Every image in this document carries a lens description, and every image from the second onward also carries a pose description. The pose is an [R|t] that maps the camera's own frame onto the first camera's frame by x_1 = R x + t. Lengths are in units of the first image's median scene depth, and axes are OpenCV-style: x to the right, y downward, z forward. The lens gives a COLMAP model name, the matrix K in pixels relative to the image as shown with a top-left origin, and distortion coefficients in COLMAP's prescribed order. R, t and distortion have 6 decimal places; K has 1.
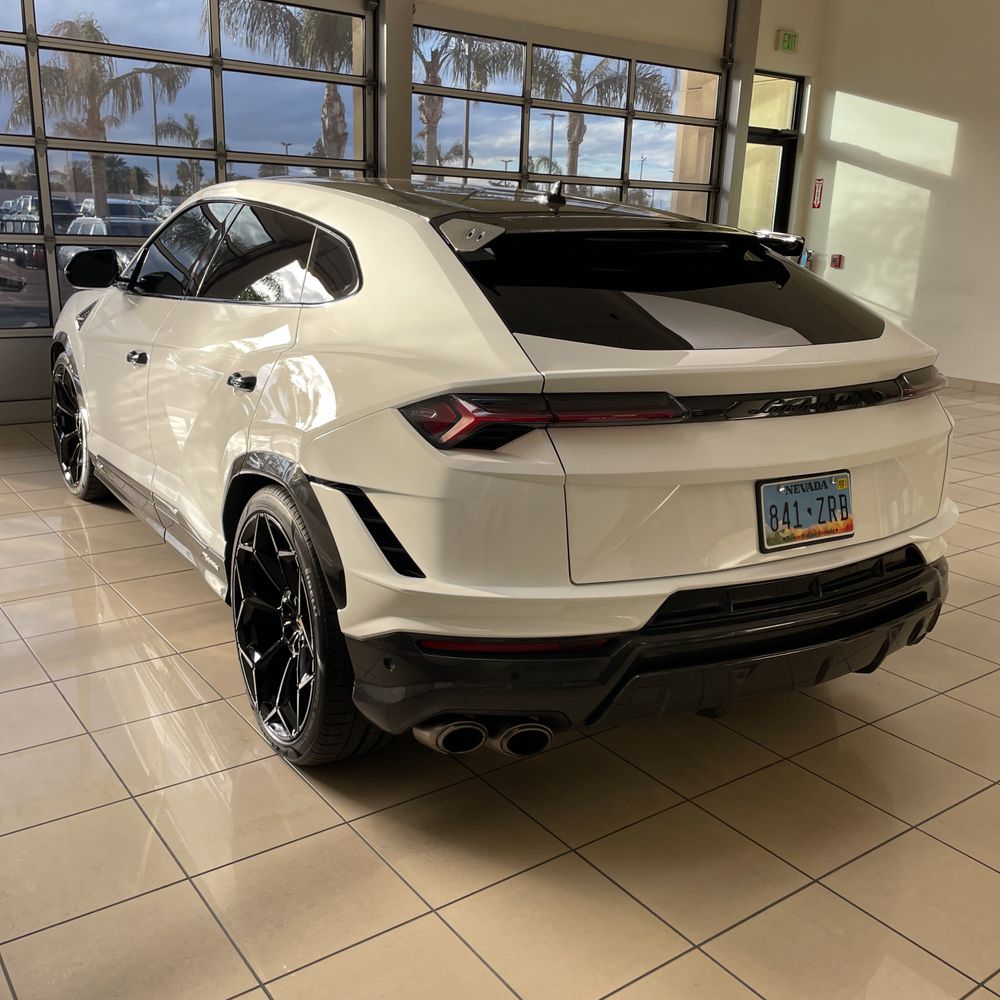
lens RADIAL K [[1010.4, 0, 483.2], [0, 1010.4, 478.0], [0, 0, 1]] dist [0.083503, -0.112208]
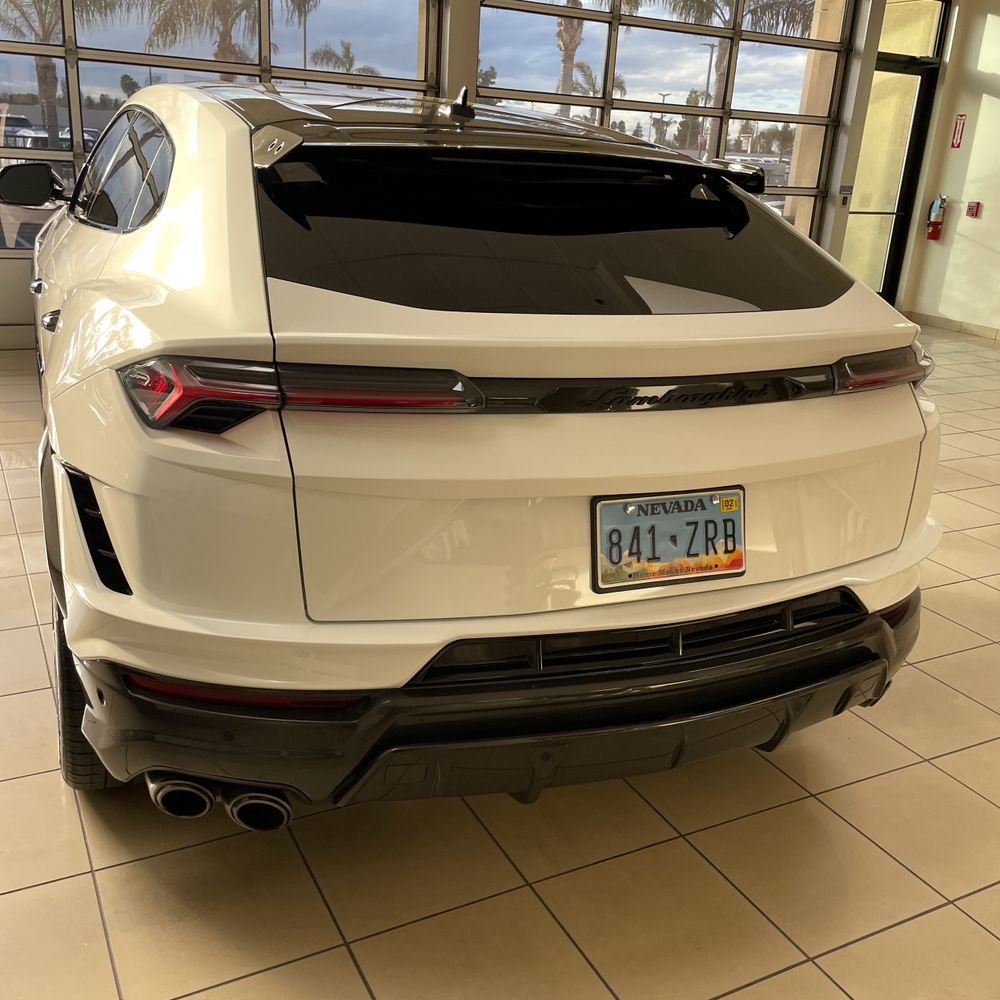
lens RADIAL K [[1010.4, 0, 483.2], [0, 1010.4, 478.0], [0, 0, 1]] dist [0.083503, -0.112208]
pose [[0.989207, 0.068789, -0.129375, 0.243332], [-0.061117, 0.996180, 0.062370, -0.043730], [0.133171, -0.053790, 0.989632, 0.224292]]
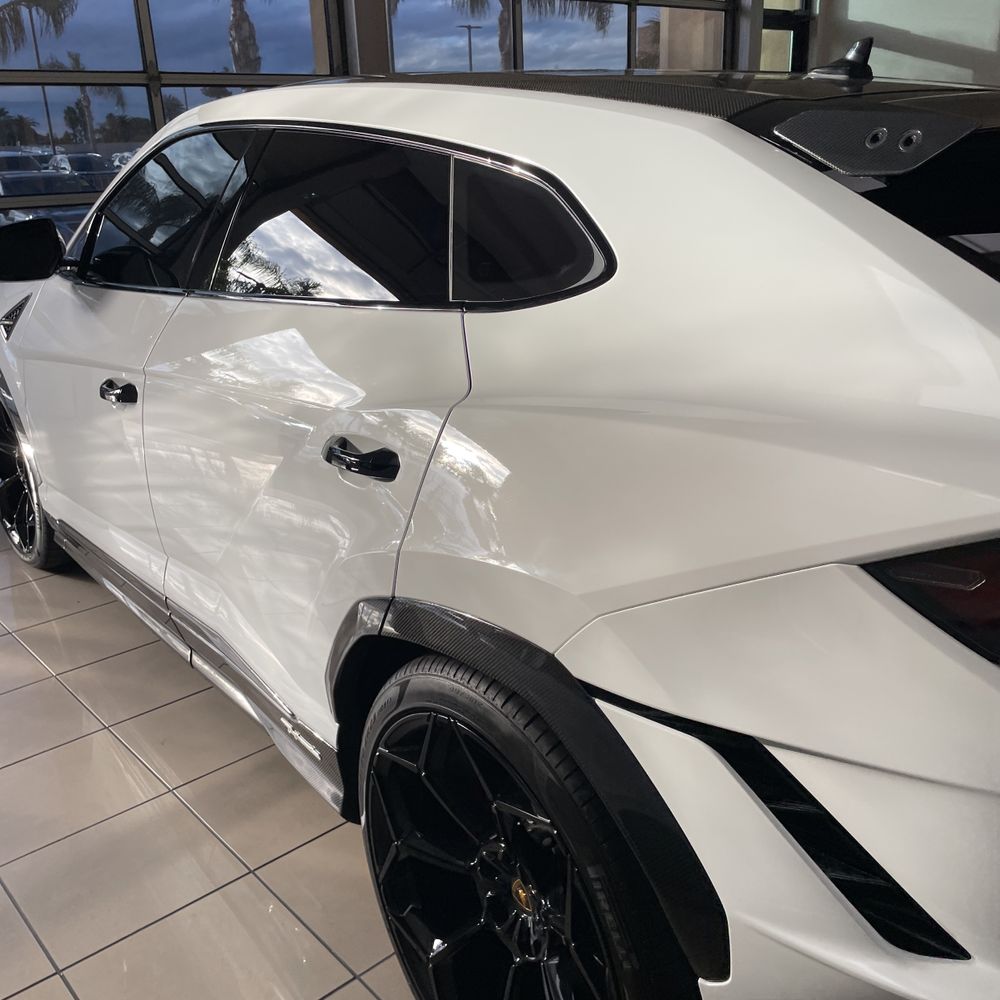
lens RADIAL K [[1020.7, 0, 500.0], [0, 1020.7, 500.0], [0, 0, 1]] dist [0.079405, -0.096879]
pose [[0.993360, -0.094789, 0.065196, -0.213505], [0.088950, 0.992204, 0.087293, -0.121125], [-0.072962, -0.080914, 0.994047, 0.480899]]
